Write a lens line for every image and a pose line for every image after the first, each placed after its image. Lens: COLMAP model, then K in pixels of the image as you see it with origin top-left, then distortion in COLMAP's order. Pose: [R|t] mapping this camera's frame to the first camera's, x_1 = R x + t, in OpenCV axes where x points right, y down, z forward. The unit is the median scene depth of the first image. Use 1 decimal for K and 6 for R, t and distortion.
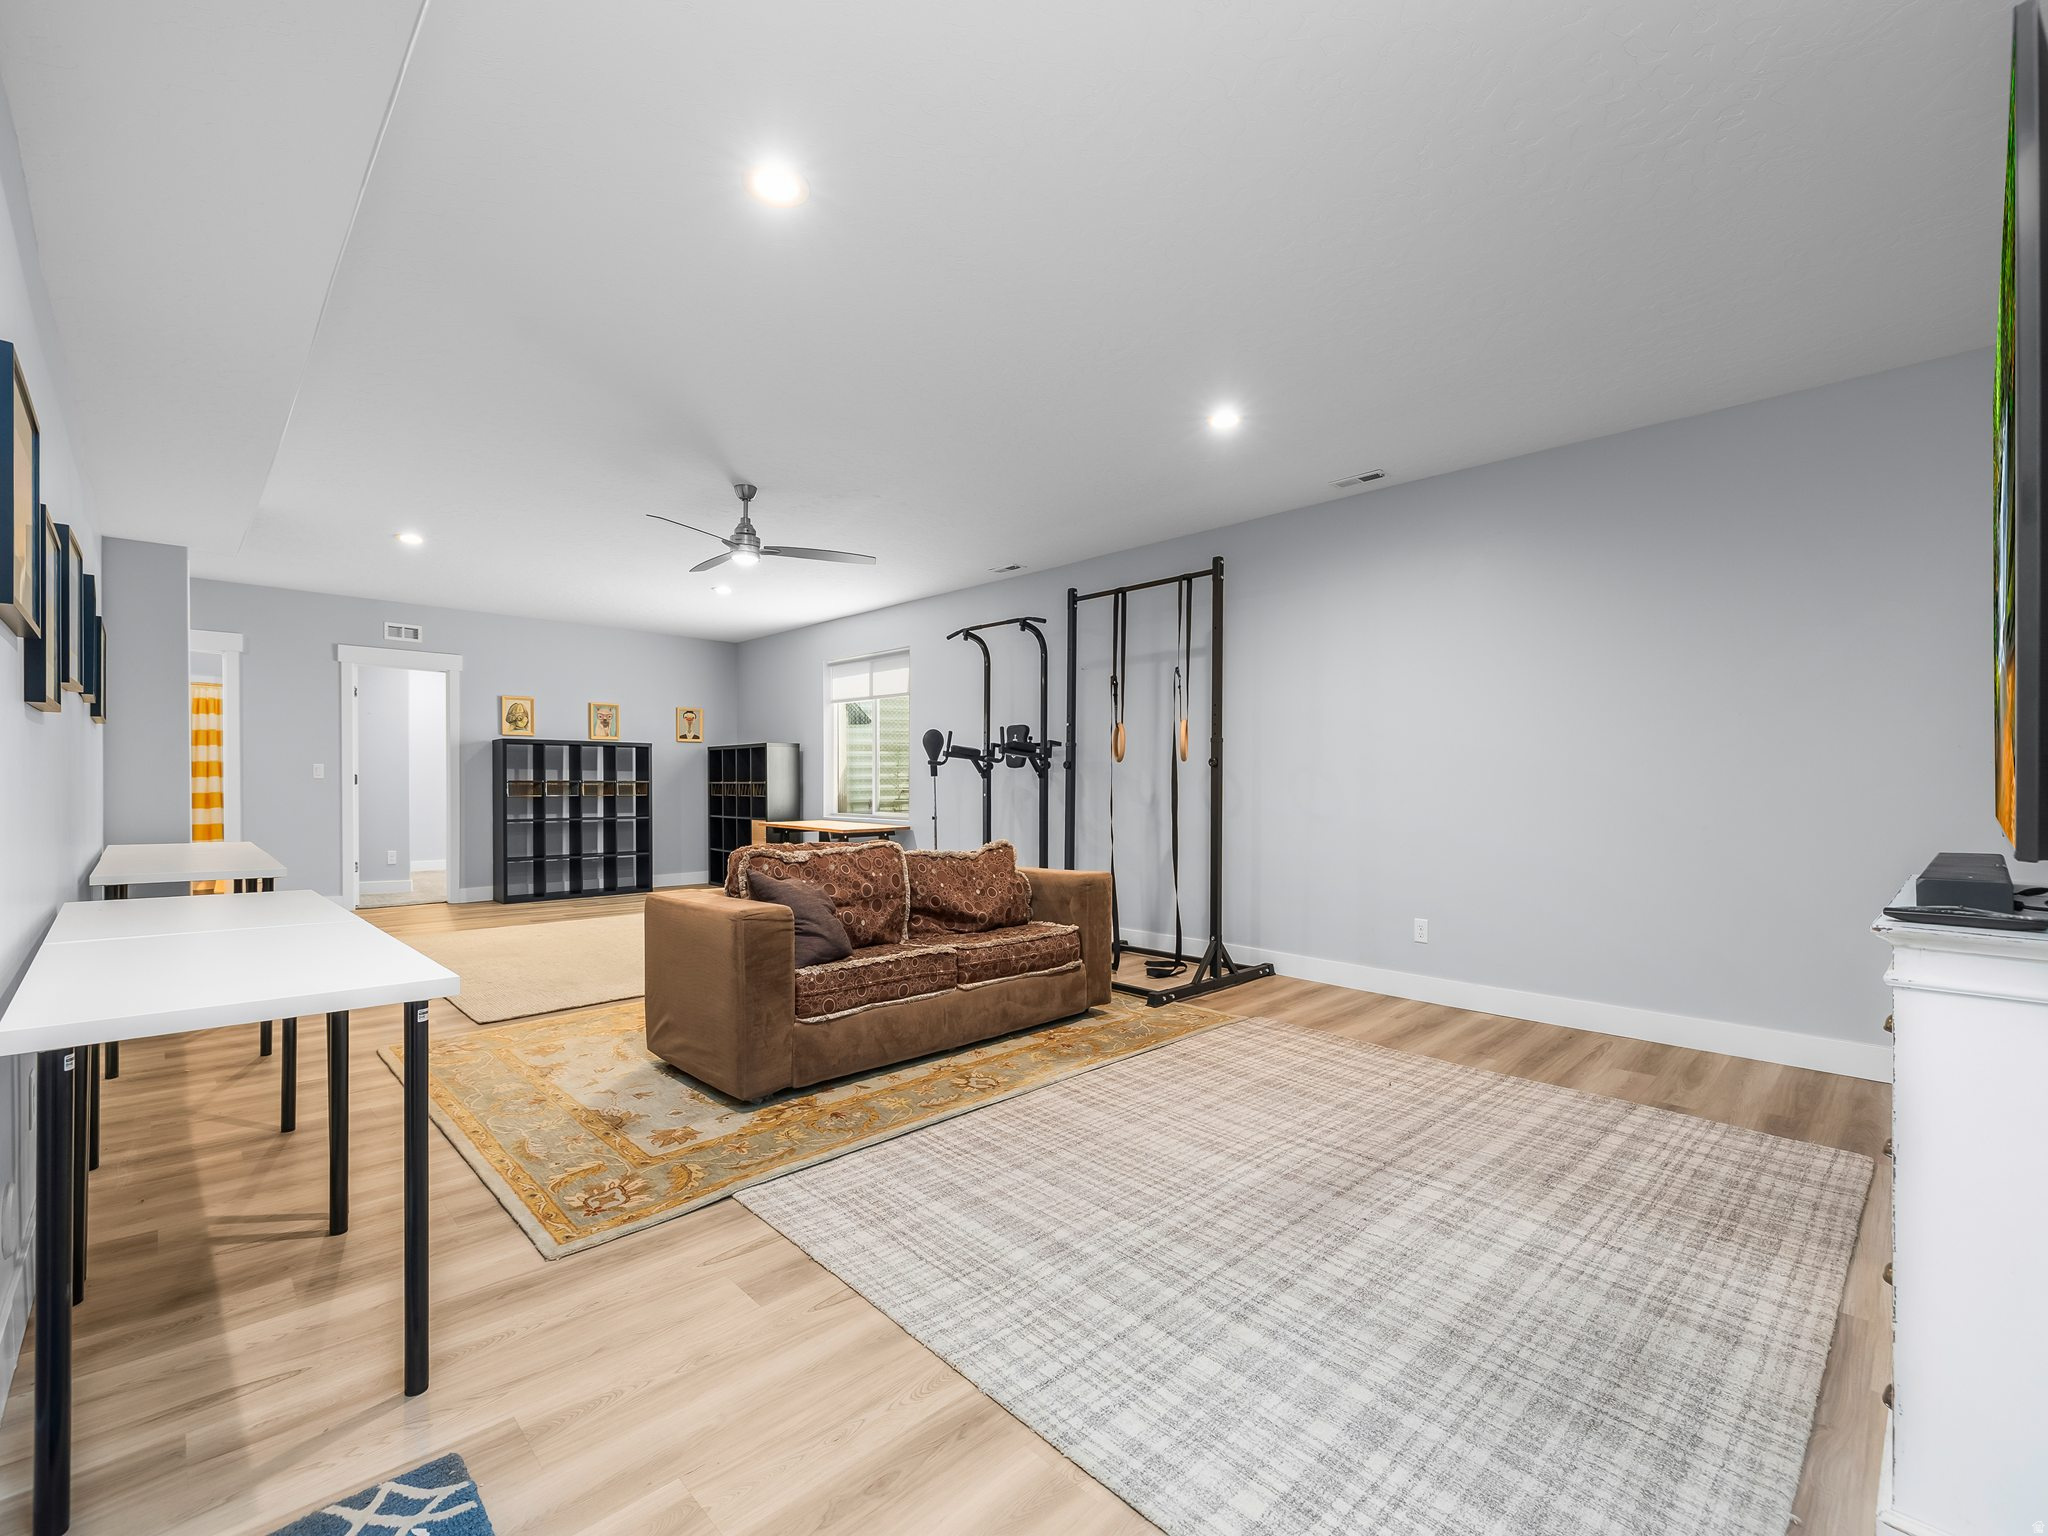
lens RADIAL K [[821.7, 0, 1026.0], [0, 821.7, 785.1], [0, 0, 1]] dist [-0.038386, -0.000034]
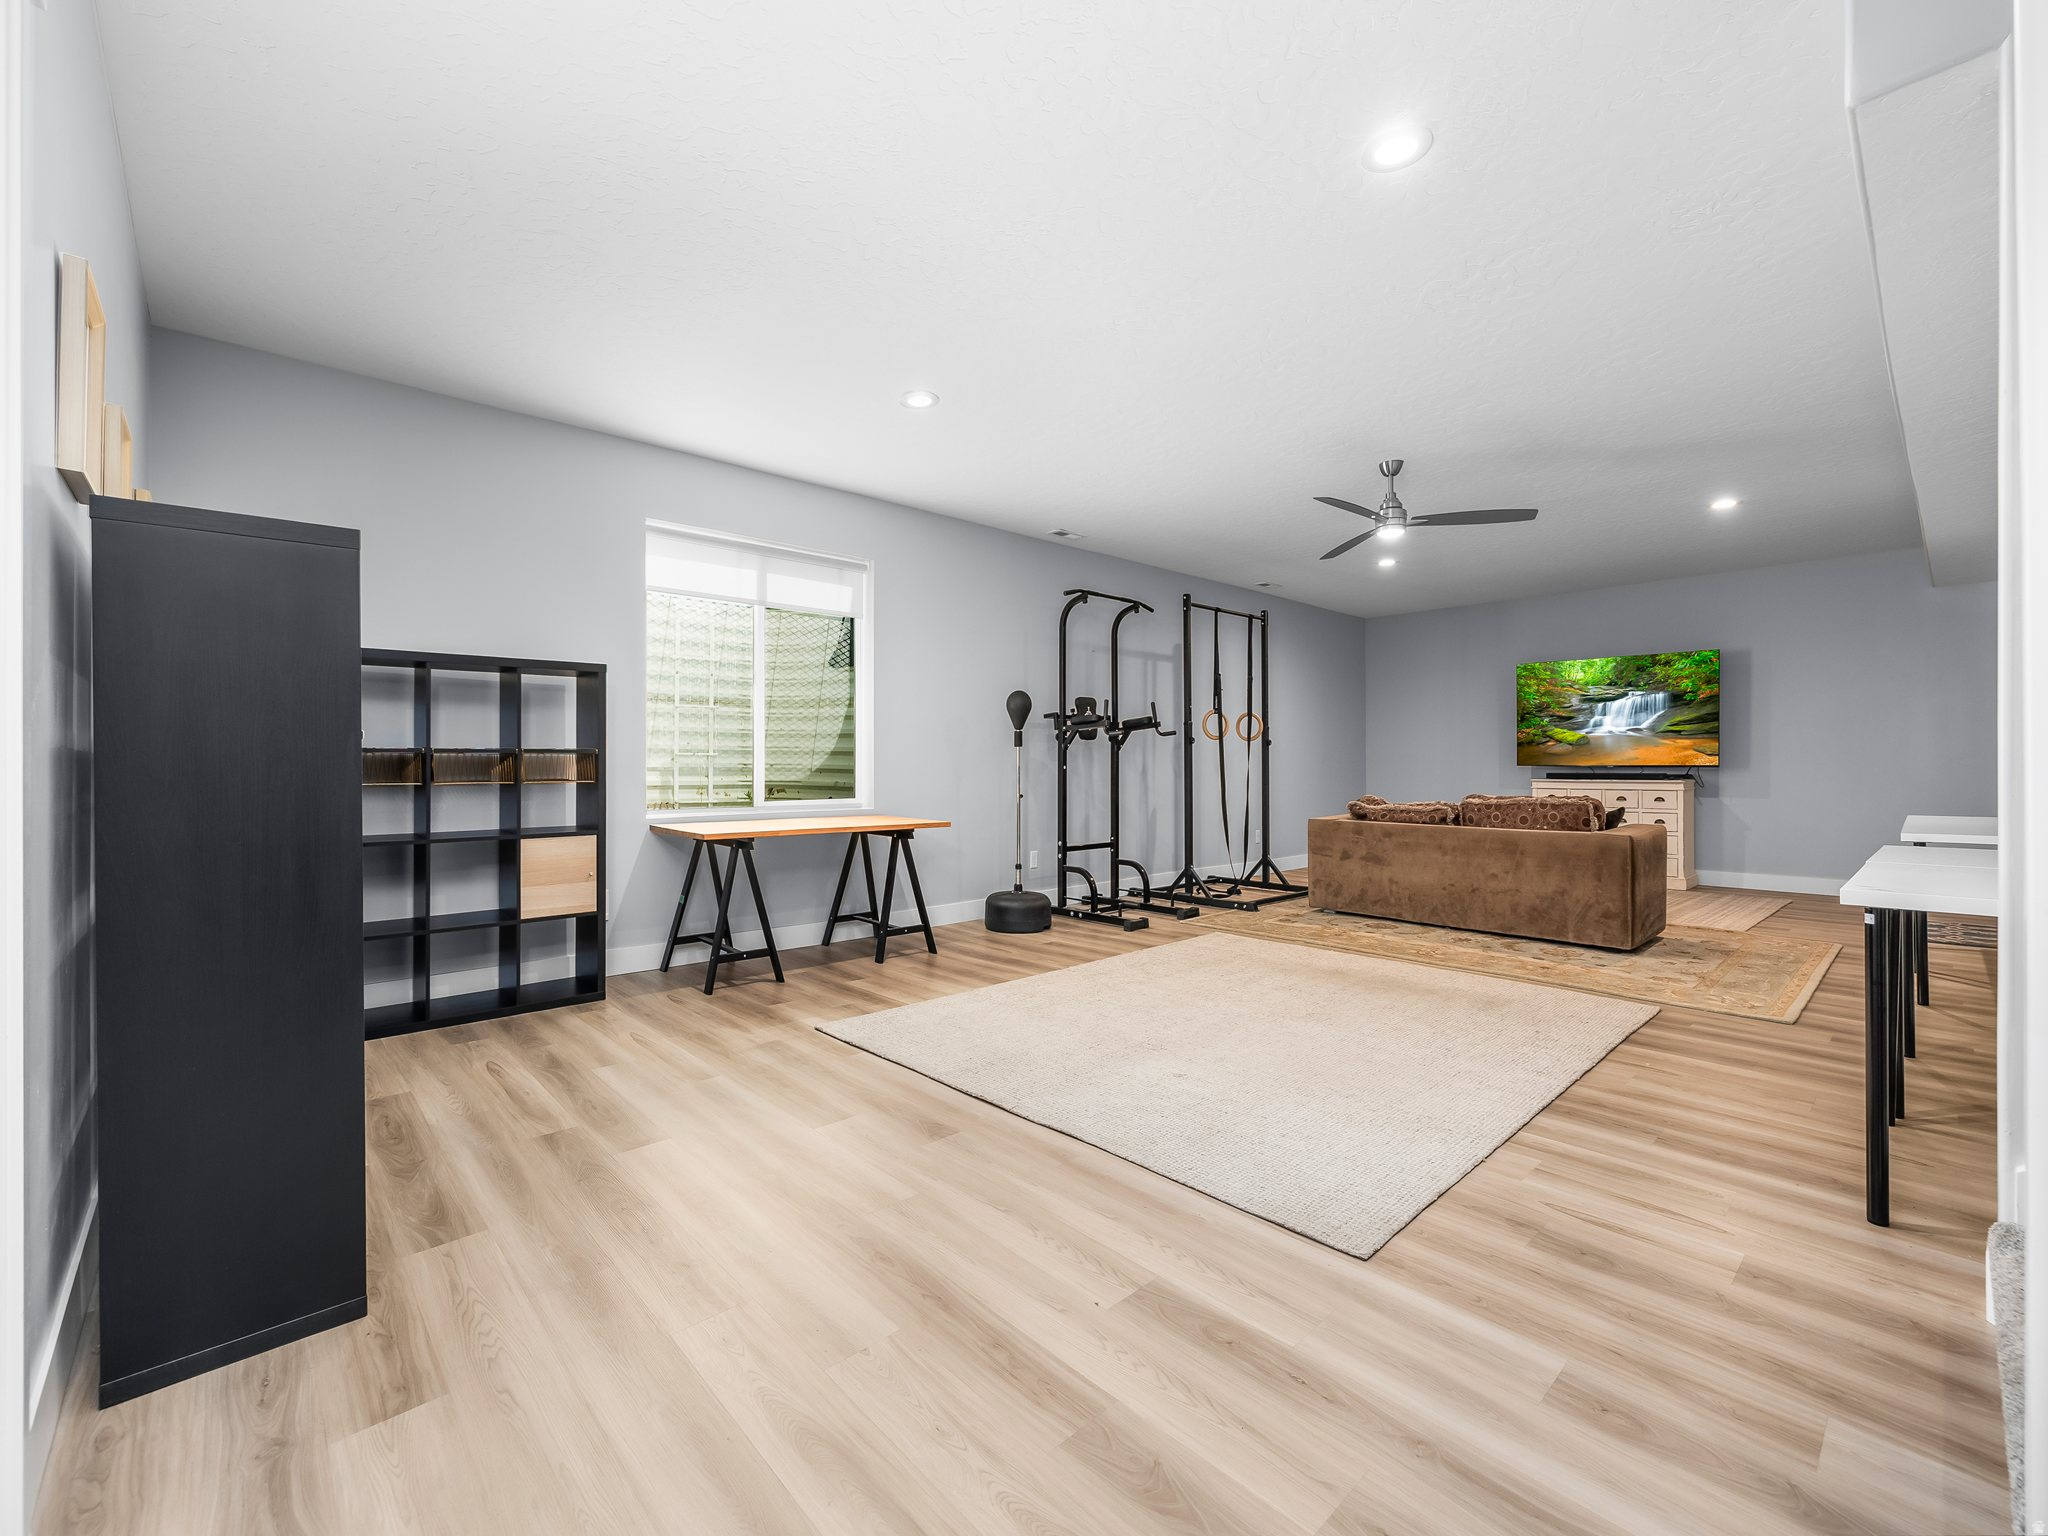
lens RADIAL K [[870.2, 0, 996.4], [0, 870.2, 768.8], [0, 0, 1]] dist [-0.002890, -0.000386]
pose [[0.075122, -0.013090, 0.997088, -0.815294], [0.006360, 0.999900, 0.012648, 0.000748], [-0.997154, 0.005391, 0.075197, 0.769302]]
